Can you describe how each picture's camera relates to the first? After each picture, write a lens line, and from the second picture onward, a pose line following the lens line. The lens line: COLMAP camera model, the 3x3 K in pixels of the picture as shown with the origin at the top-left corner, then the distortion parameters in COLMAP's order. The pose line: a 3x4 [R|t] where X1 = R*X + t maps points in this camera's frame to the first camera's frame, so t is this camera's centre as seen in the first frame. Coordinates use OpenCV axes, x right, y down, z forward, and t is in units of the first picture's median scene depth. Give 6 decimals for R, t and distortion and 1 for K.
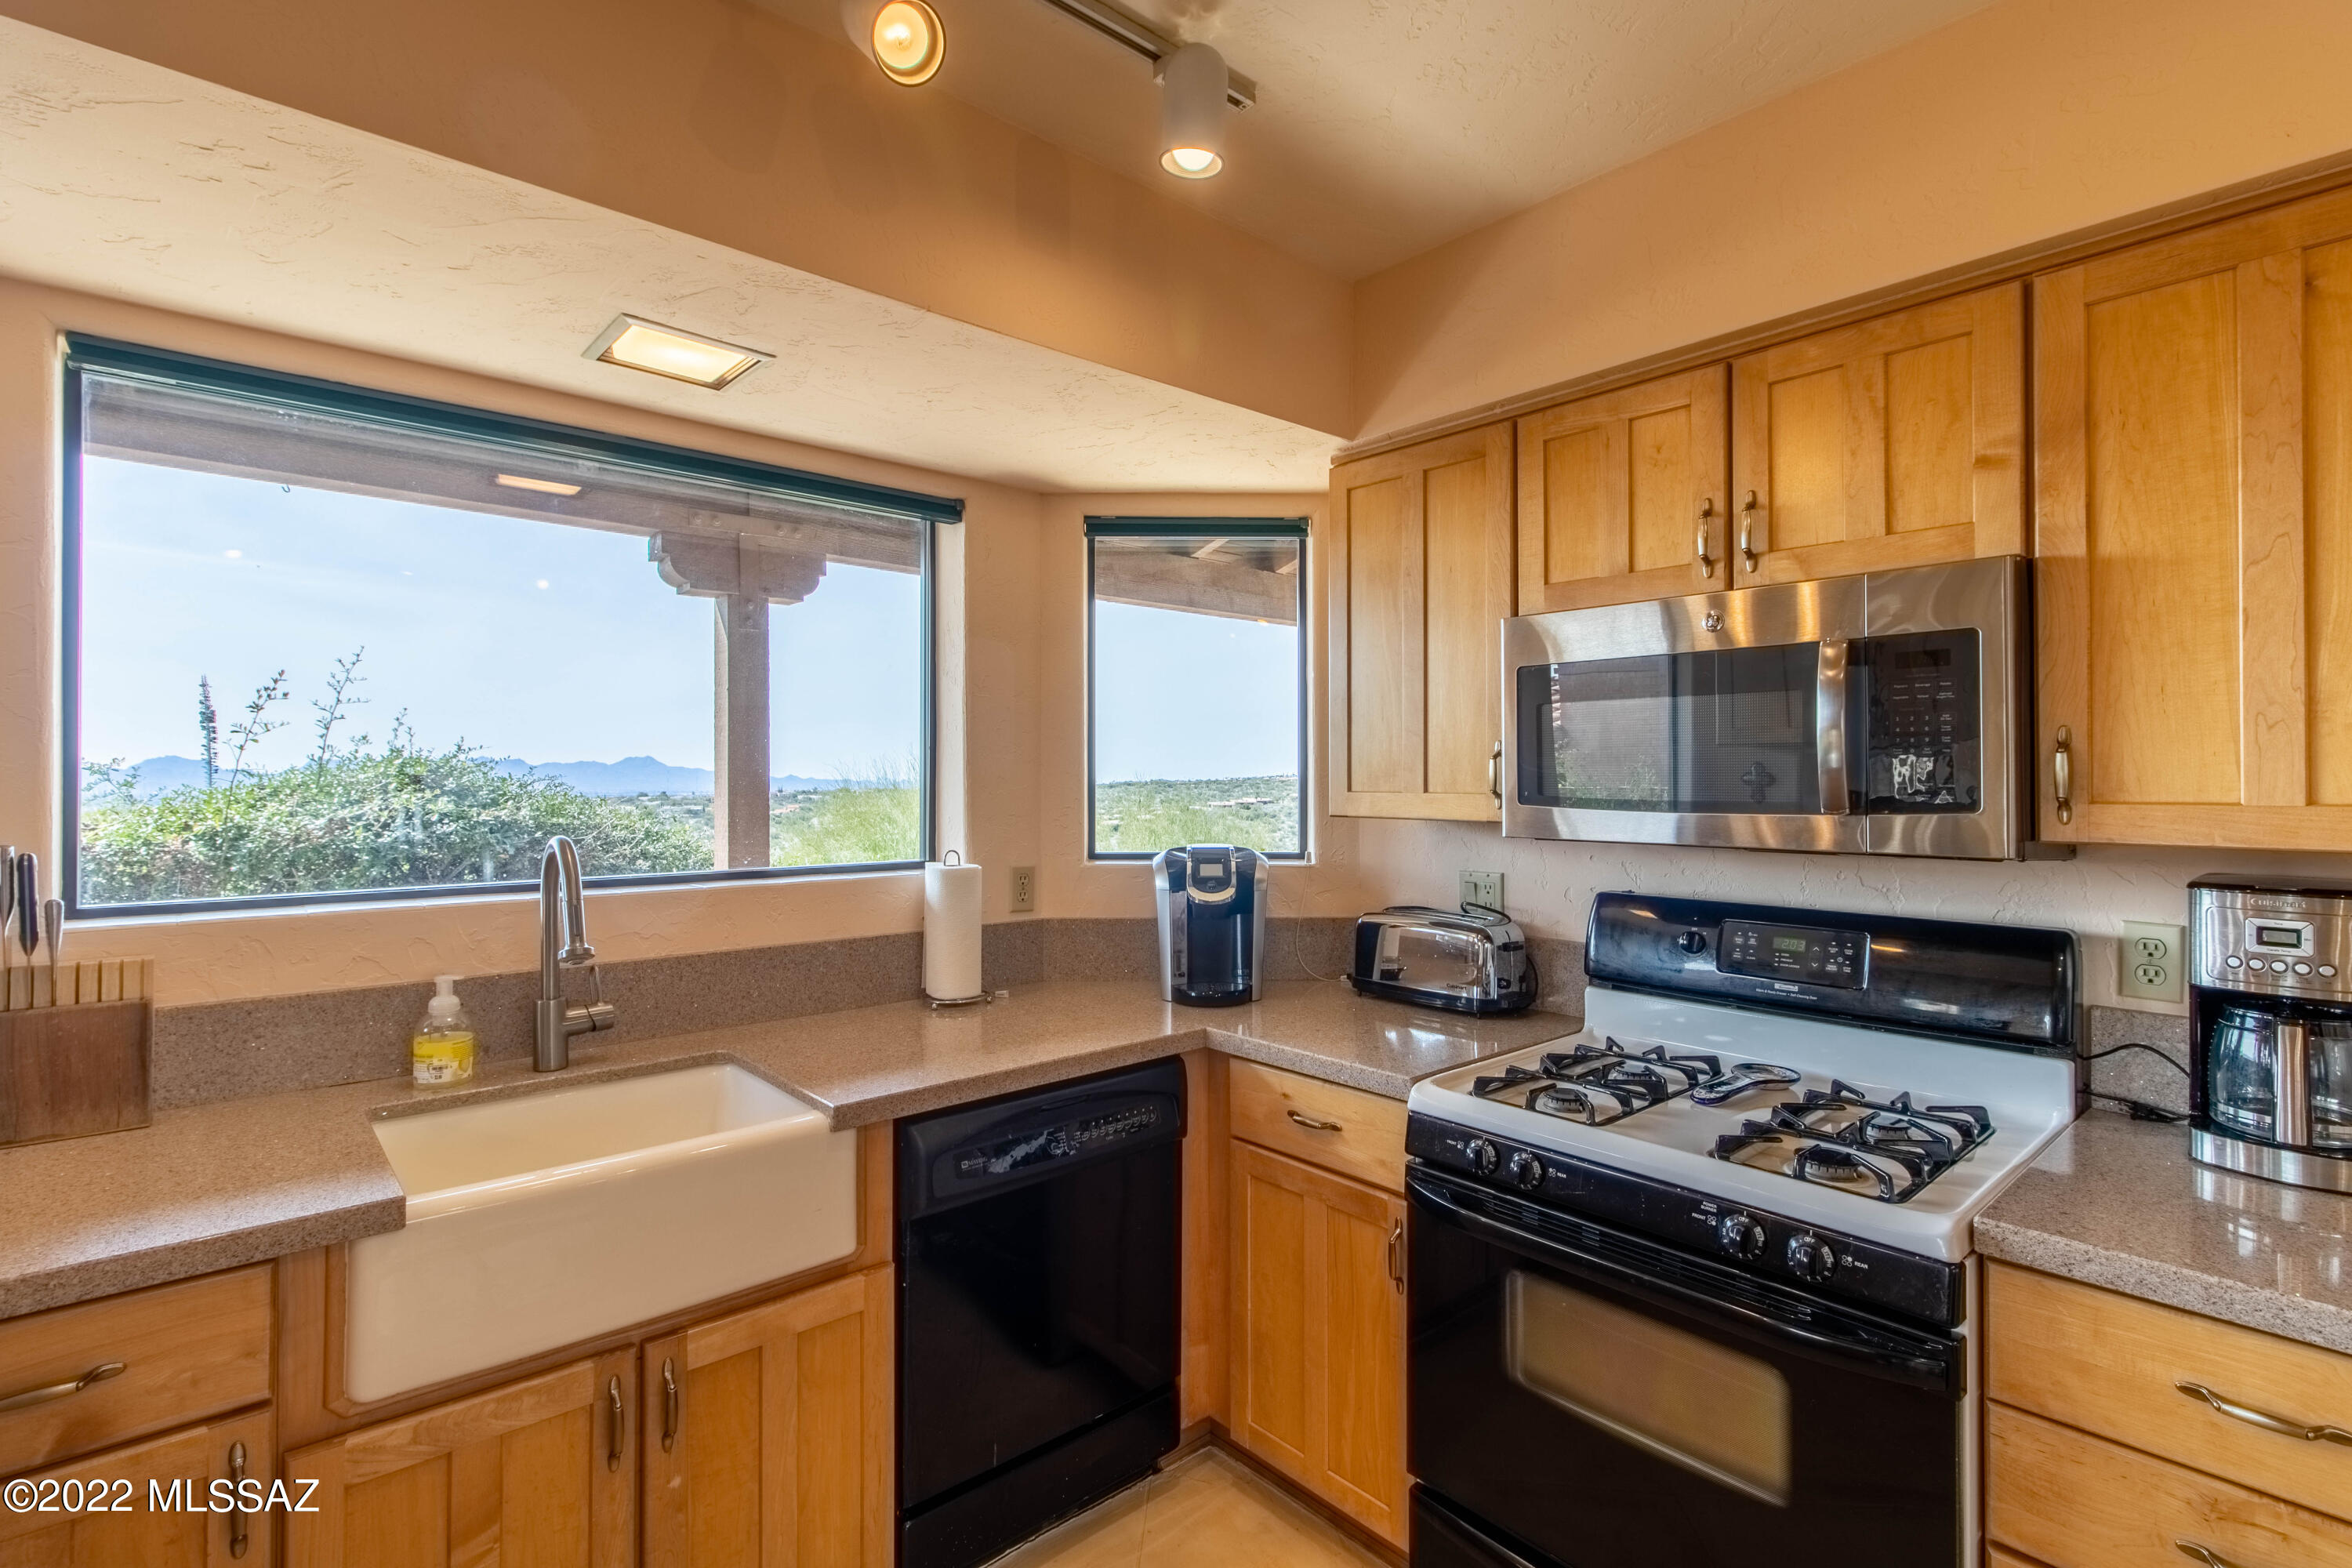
lens RADIAL K [[1082.2, 0, 1167.1], [0, 1082.2, 765.0], [0, 0, 1]] dist [0.001747, 0.001074]
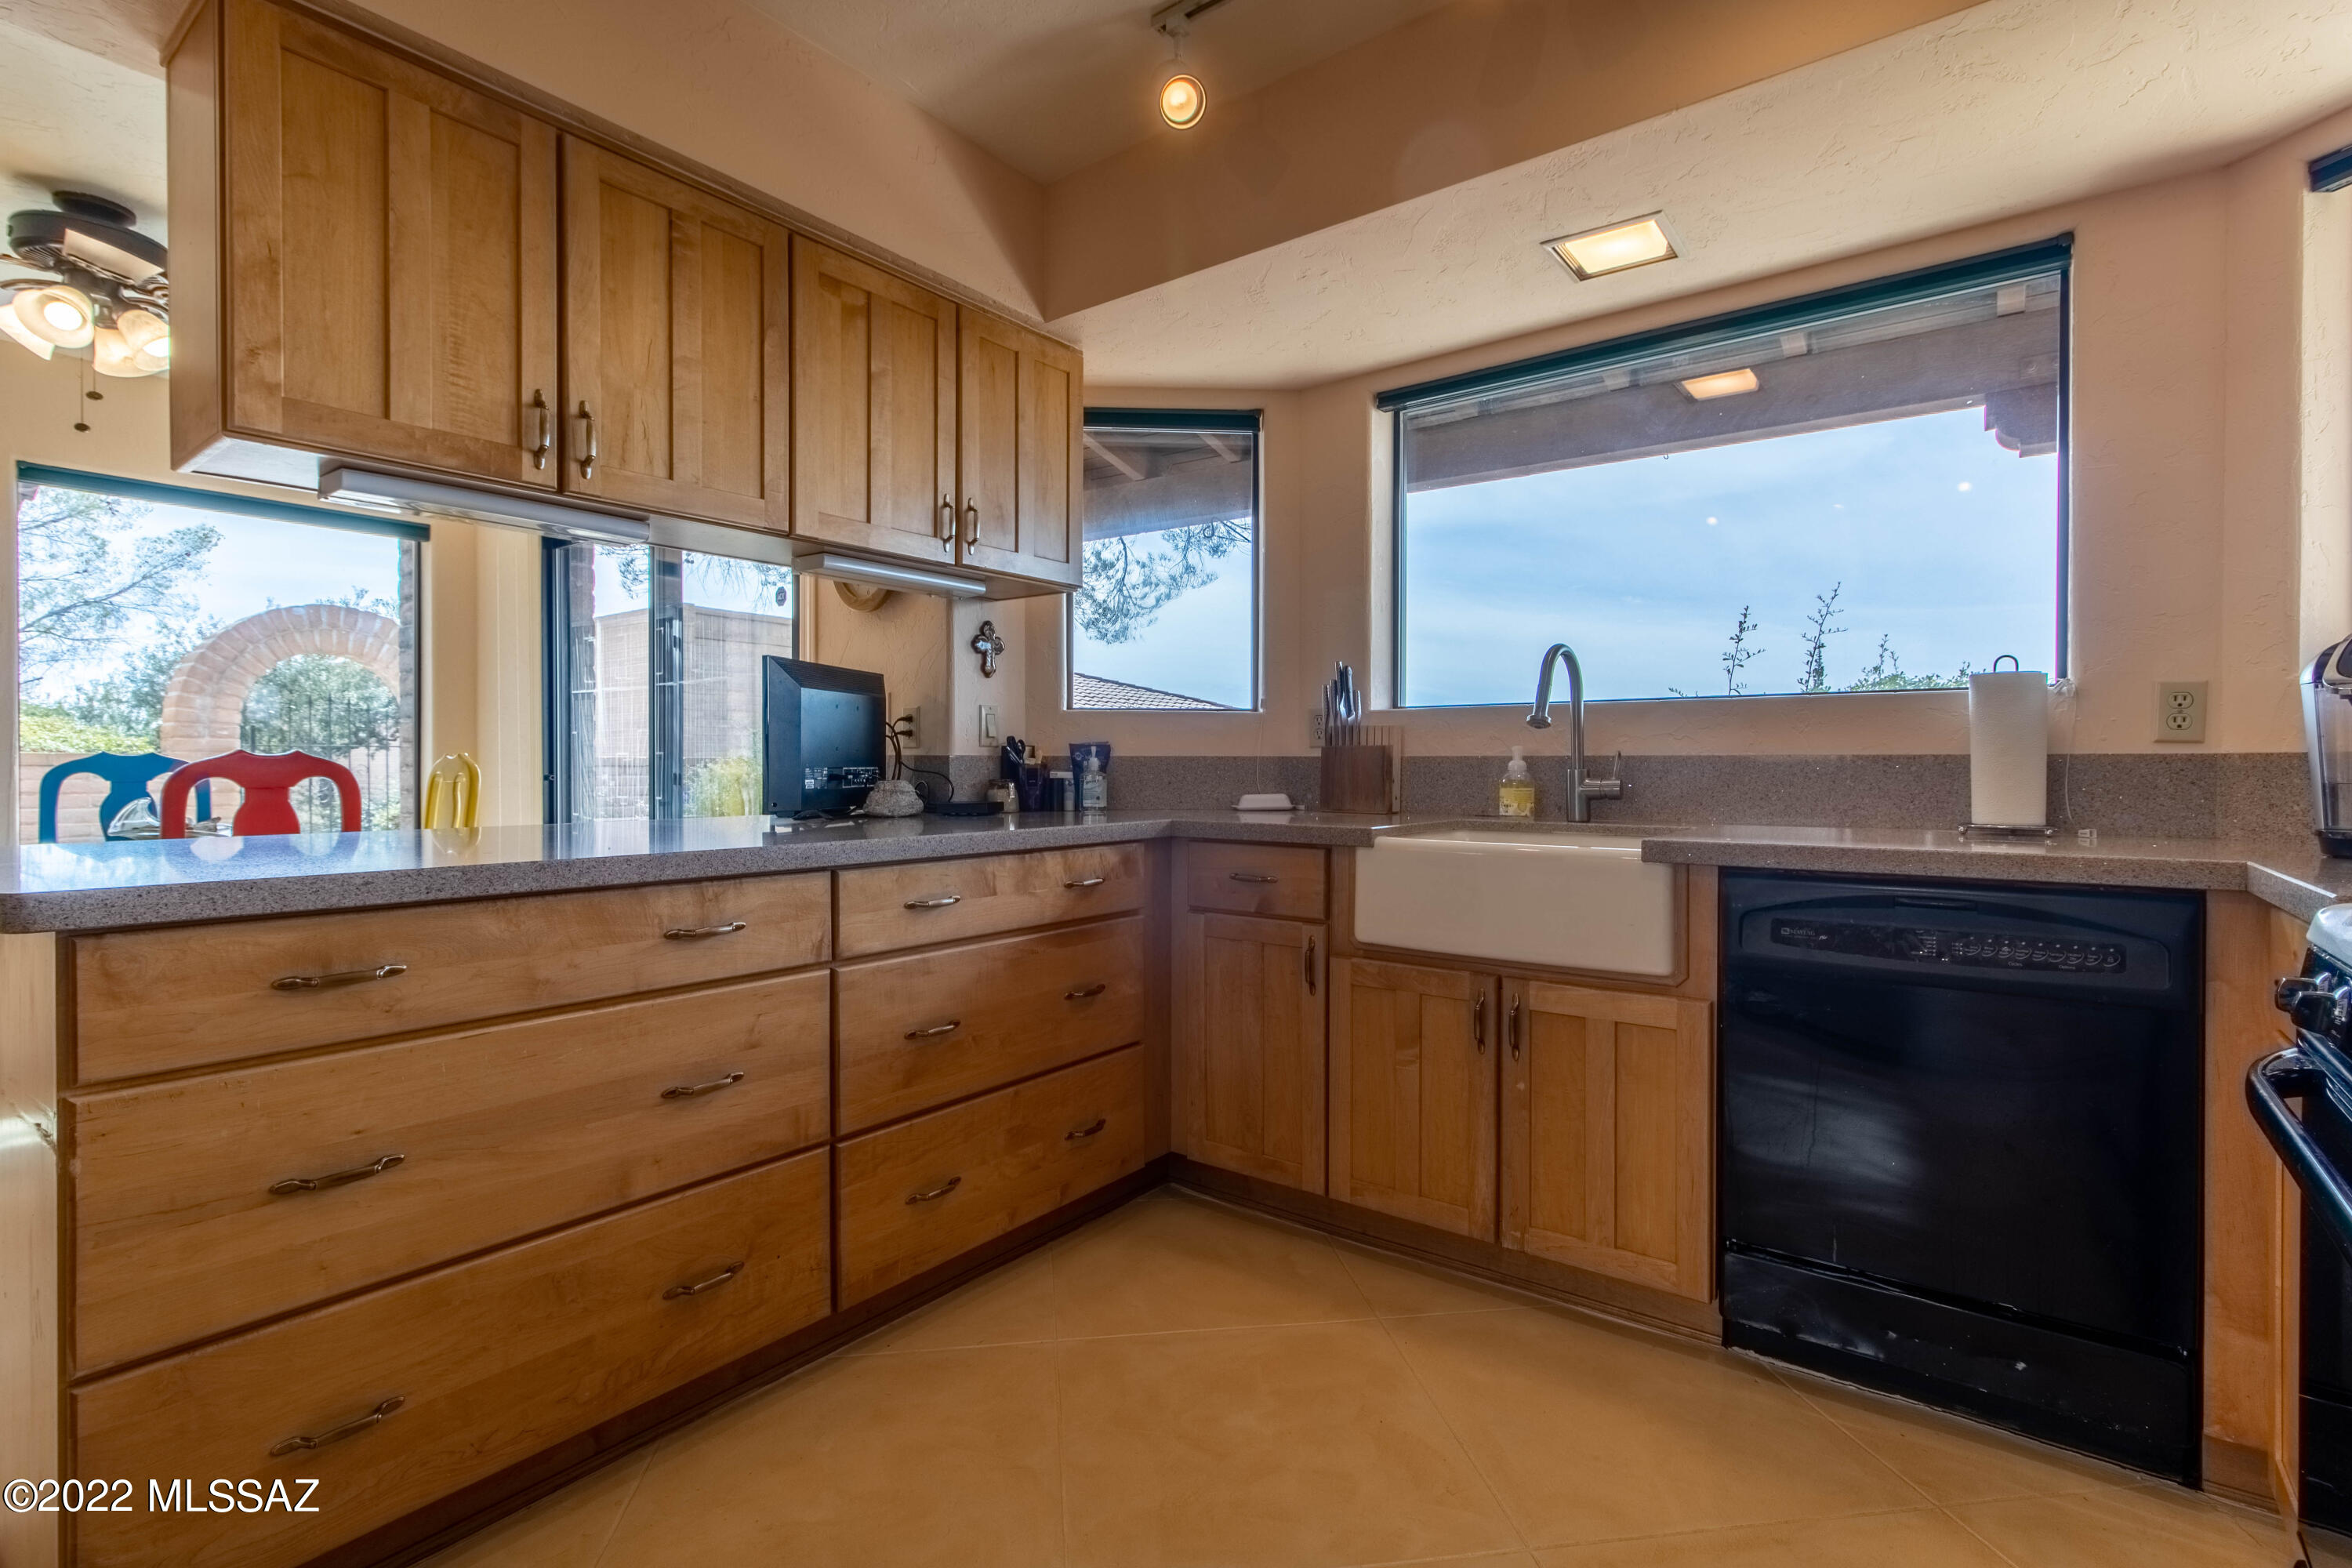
lens RADIAL K [[1082.2, 0, 1182.7], [0, 1082.2, 761.9], [0, 0, 1]] dist [0.001747, 0.001074]
pose [[0.202121, -0.000739, -0.979360, 0.547094], [0.008424, 0.999964, 0.000984, 0.169421], [0.979324, -0.008449, 0.202120, 0.210718]]
